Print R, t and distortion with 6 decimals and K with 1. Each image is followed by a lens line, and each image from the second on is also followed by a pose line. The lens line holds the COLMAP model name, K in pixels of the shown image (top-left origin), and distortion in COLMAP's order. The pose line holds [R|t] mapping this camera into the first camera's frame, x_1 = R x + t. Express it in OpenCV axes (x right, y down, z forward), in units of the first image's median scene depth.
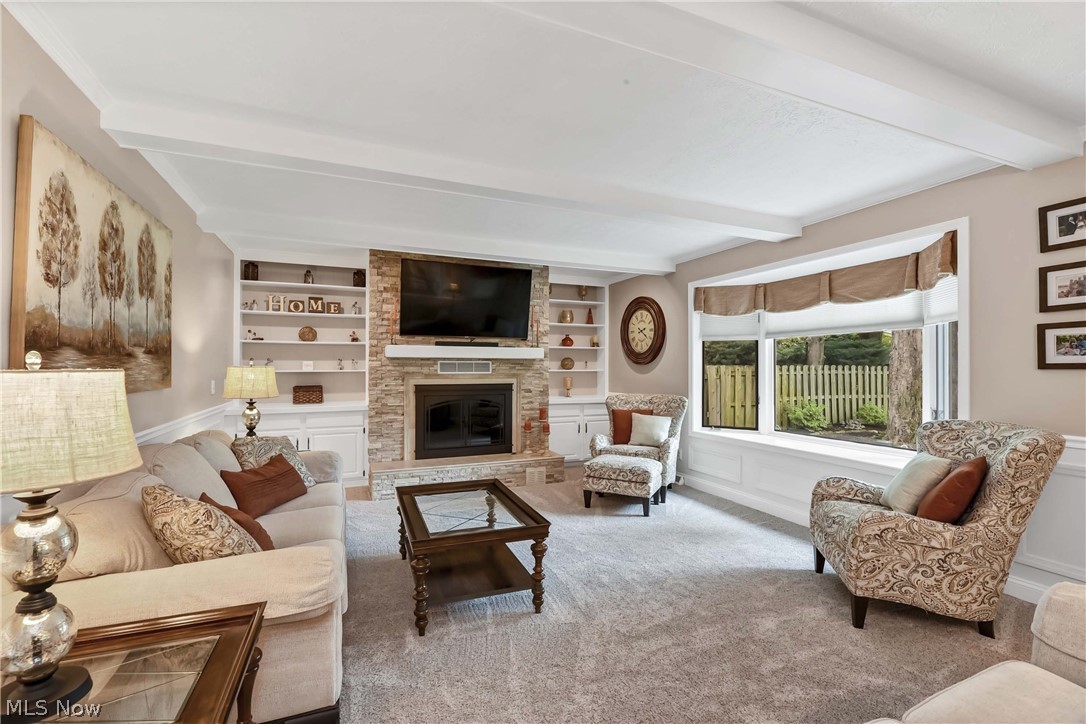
lens RADIAL K [[469.4, 0, 566.3], [0, 469.4, 362.3], [0, 0, 1]] dist [-0.004418, -0.000554]
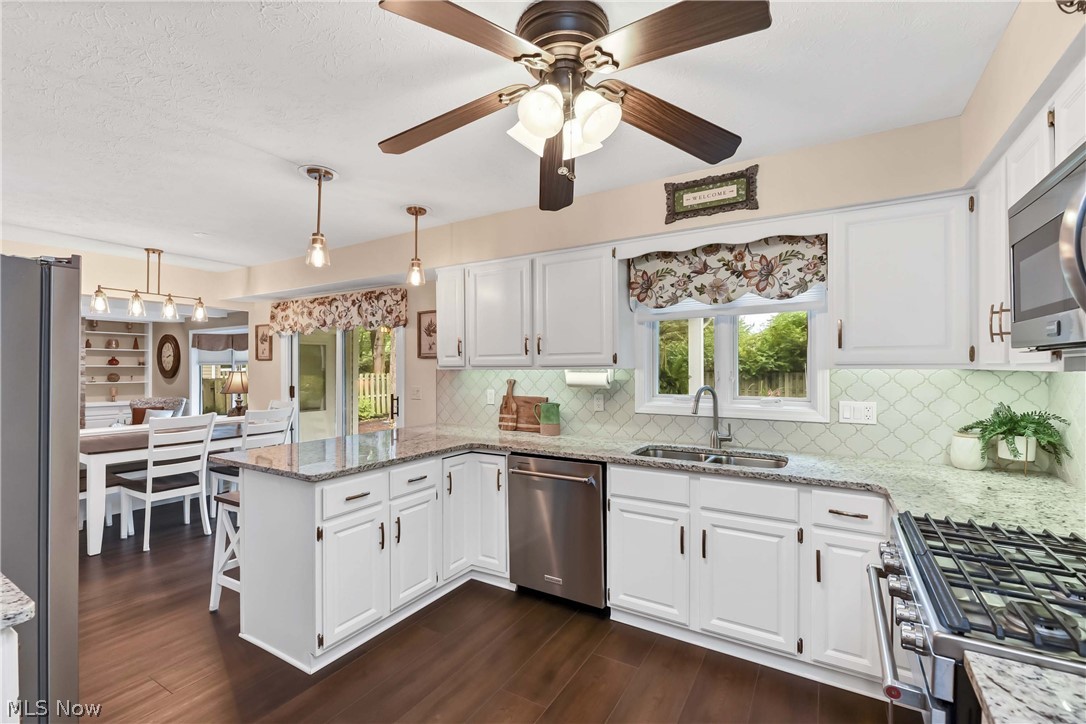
lens RADIAL K [[469.4, 0, 543.7], [0, 469.4, 364.9], [0, 0, 1]] dist [-0.004418, -0.000554]
pose [[0.835335, 0.001133, 0.549740, 0.399350], [-0.001296, 0.999999, -0.000093, -0.048207], [-0.549739, -0.000634, 0.835336, -1.115737]]
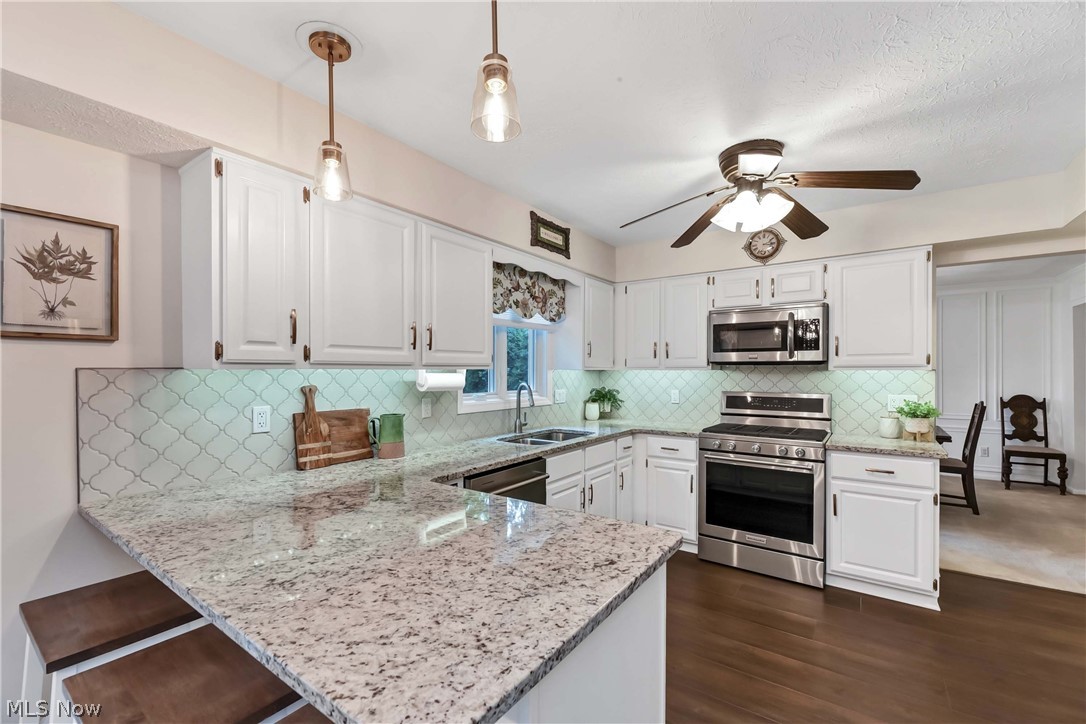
lens RADIAL K [[461.6, 0, 544.3], [0, 461.6, 370.6], [0, 0, 1]] dist [-0.001537, -0.002116]
pose [[-0.489174, 0.001870, 0.872184, 0.270741], [-0.004394, 0.999980, -0.004608, -0.039472], [-0.872175, -0.006087, -0.489156, -0.496488]]
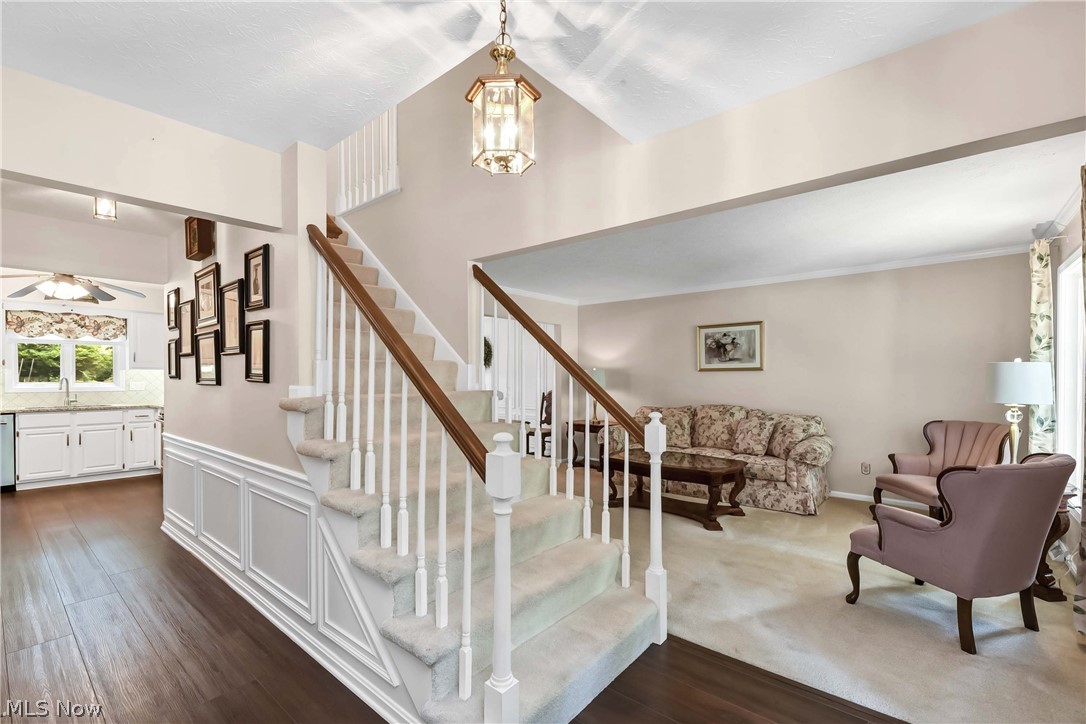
lens RADIAL K [[492.1, 0, 541.2], [0, 492.1, 381.6], [0, 0, 1]] dist [0.003267, 0.000458]
pose [[-0.409258, -0.010945, 0.912353, -0.700609], [-0.008346, 0.999931, 0.008251, -0.032263], [-0.912380, -0.004238, -0.409321, -1.335520]]
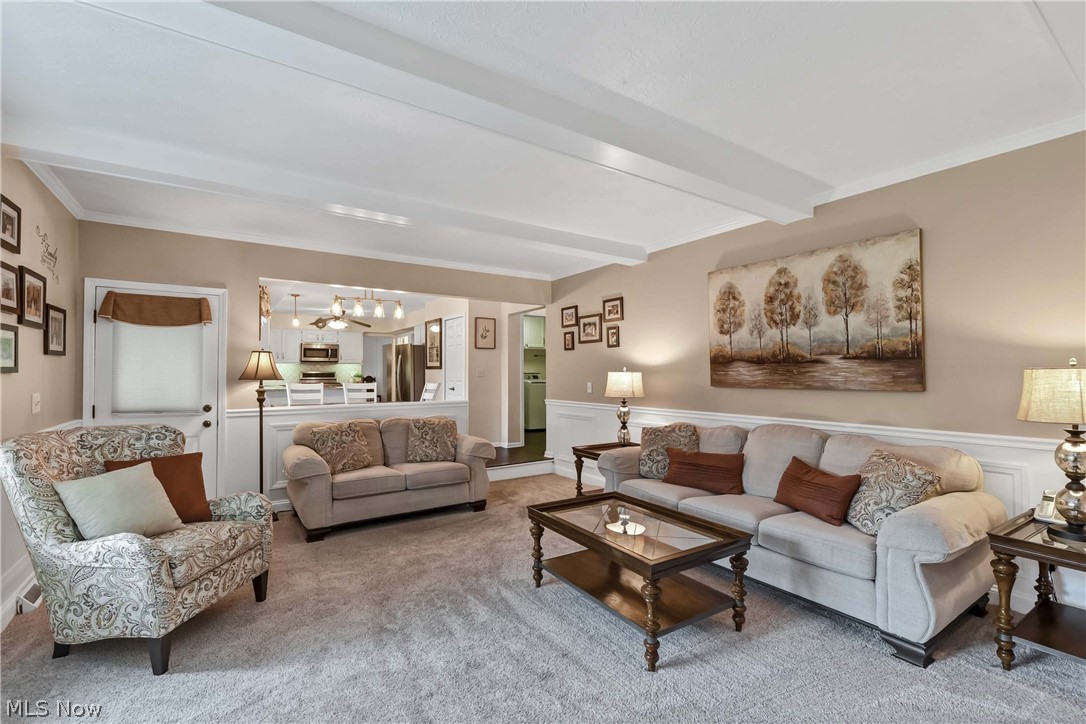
lens RADIAL K [[469.4, 0, 533.1], [0, 469.4, 360.7], [0, 0, 1]] dist [-0.004418, -0.000554]
pose [[-0.990953, -0.002143, -0.134194, 0.041725], [0.002297, 0.999455, -0.032922, 0.011440], [0.134192, -0.032933, -0.990408, 1.069782]]
